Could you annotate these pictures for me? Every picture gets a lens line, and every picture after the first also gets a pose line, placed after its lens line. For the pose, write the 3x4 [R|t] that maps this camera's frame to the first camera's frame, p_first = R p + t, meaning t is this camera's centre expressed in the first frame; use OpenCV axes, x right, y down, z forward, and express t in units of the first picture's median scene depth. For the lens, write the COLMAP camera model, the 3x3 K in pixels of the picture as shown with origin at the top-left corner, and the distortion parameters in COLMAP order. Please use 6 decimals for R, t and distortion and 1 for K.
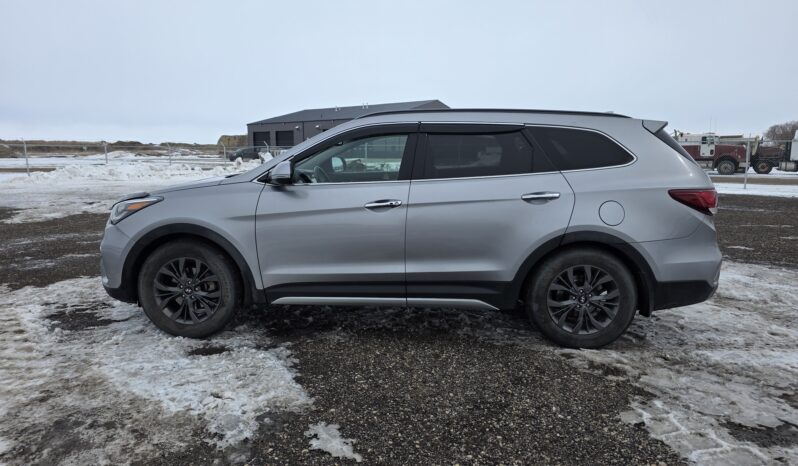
lens RADIAL K [[535.4, 0, 396.2], [0, 535.4, 234.8], [0, 0, 1]] dist [0.055871, -0.046675]
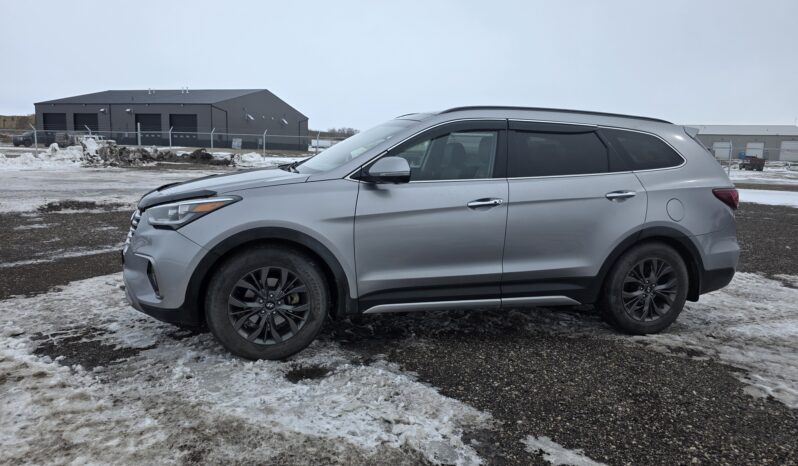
lens RADIAL K [[535.4, 0, 398.3], [0, 535.4, 232.0], [0, 0, 1]] dist [0.055871, -0.046675]
pose [[0.945216, -0.023399, 0.325606, -0.485216], [0.020842, 0.999718, 0.011340, -0.018811], [-0.325779, -0.003933, 0.945438, 0.133677]]
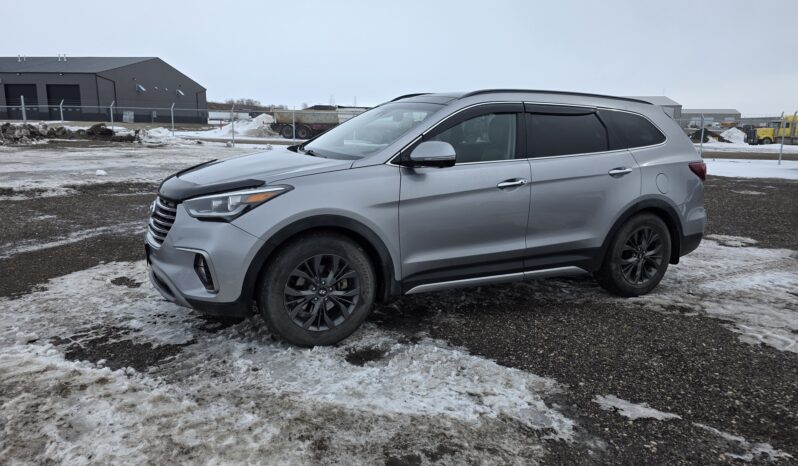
lens RADIAL K [[535.4, 0, 396.1], [0, 535.4, 228.2], [0, 0, 1]] dist [0.055871, -0.046675]
pose [[0.875033, -0.078100, 0.477721, -0.708727], [0.054835, 0.996539, 0.062479, -0.047244], [-0.480947, -0.028476, 0.876287, 0.204150]]
